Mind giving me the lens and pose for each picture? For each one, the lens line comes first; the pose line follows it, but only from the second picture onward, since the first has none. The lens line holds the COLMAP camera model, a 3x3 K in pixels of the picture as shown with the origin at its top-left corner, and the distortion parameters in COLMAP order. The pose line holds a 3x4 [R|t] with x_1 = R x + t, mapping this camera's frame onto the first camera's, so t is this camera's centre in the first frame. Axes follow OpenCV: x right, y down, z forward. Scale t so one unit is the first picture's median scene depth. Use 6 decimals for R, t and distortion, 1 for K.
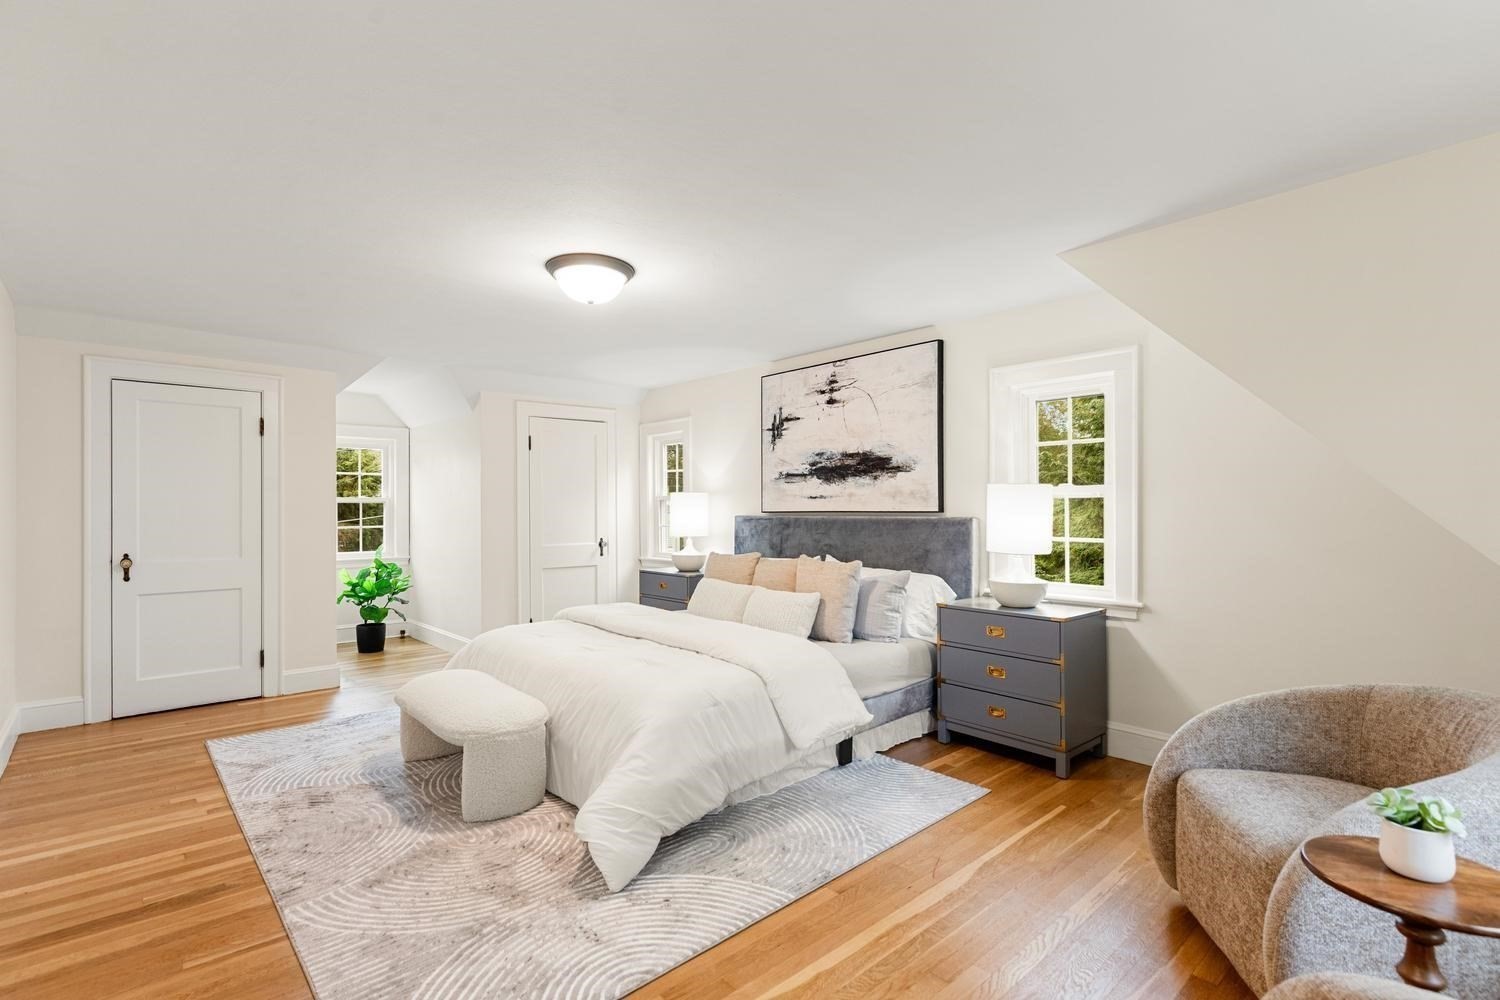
lens RADIAL K [[697.0, 0, 746.8], [0, 697.0, 509.5], [0, 0, 1]] dist [0.005633, -0.000156]
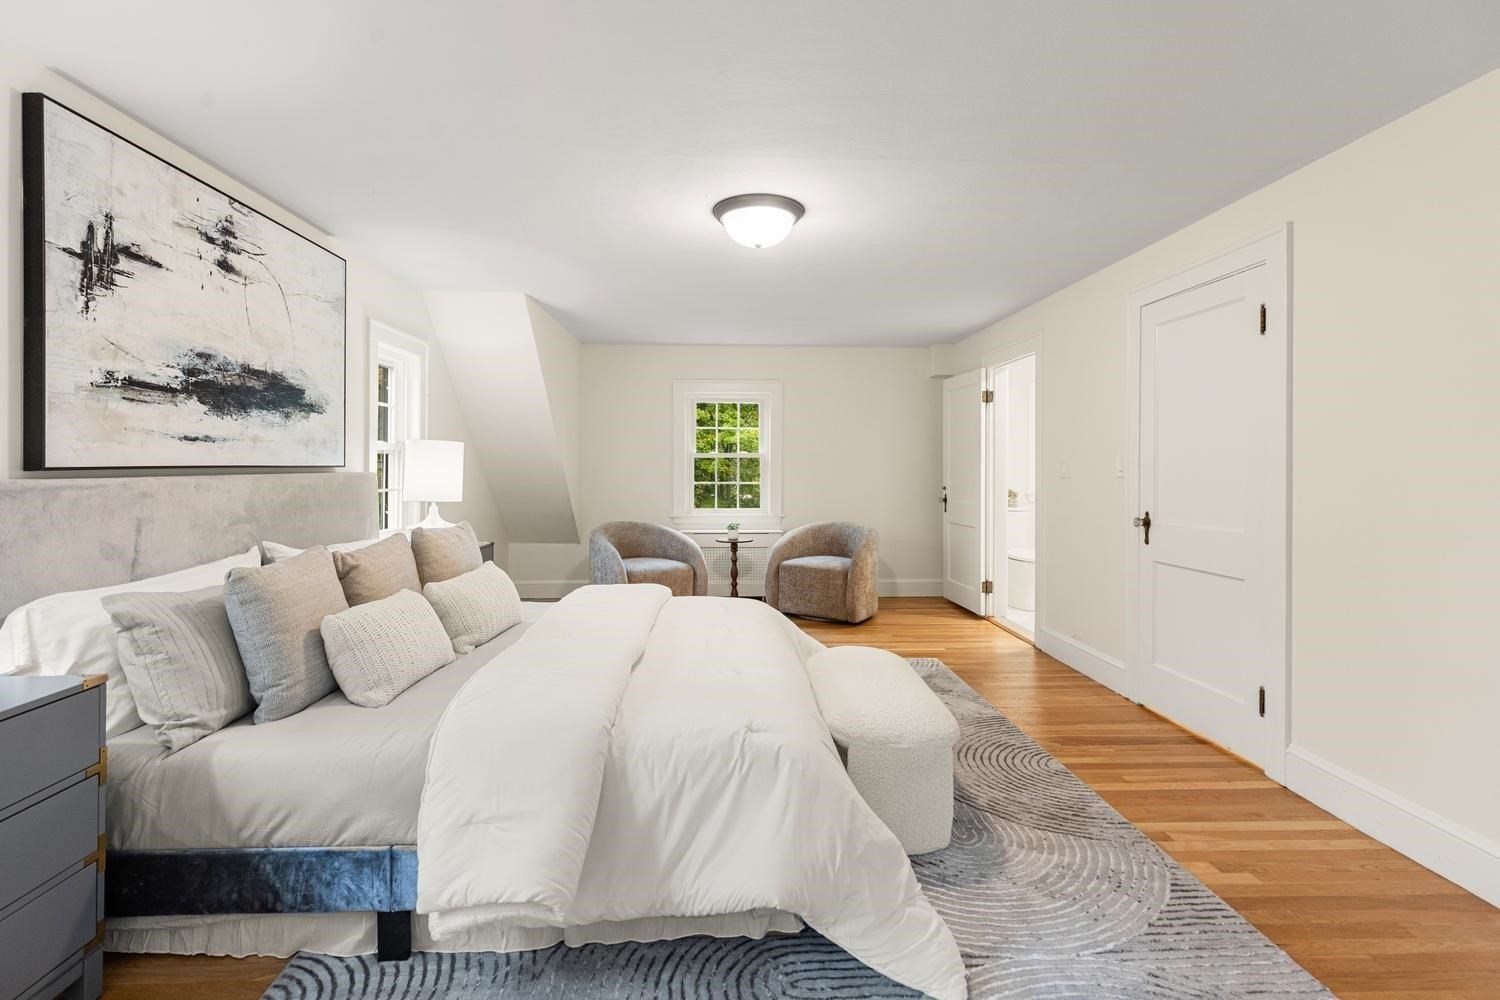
lens RADIAL K [[697.0, 0, 732.5], [0, 697.0, 461.7], [0, 0, 1]] dist [0.005633, -0.000156]
pose [[-0.763798, 0.000074, 0.645455, -0.542215], [-0.004258, 0.999978, -0.005154, 0.000096], [-0.645441, -0.006685, -0.763781, 1.169620]]
